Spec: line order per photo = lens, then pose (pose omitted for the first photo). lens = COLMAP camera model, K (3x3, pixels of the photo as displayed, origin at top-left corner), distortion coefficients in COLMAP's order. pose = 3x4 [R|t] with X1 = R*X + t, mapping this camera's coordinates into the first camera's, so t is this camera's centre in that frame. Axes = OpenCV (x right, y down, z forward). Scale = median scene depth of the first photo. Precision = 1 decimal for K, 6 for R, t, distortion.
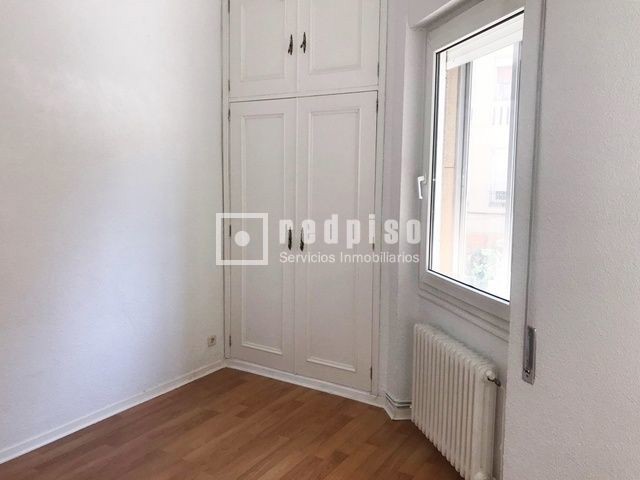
lens RADIAL K [[550.7, 0, 320.0], [0, 550.7, 240.0], [0, 0, 1]] dist [0.065498, -0.009157]
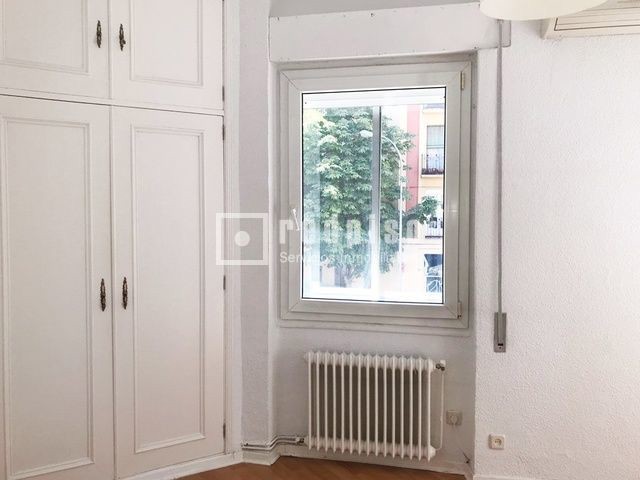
lens RADIAL K [[550.7, 0, 320.0], [0, 550.7, 240.0], [0, 0, 1]] dist [0.065498, -0.009157]
pose [[0.431383, -0.060301, 0.900151, -0.632373], [0.111267, 0.993702, 0.013245, -0.057018], [-0.895281, 0.094443, 0.435376, 0.451721]]
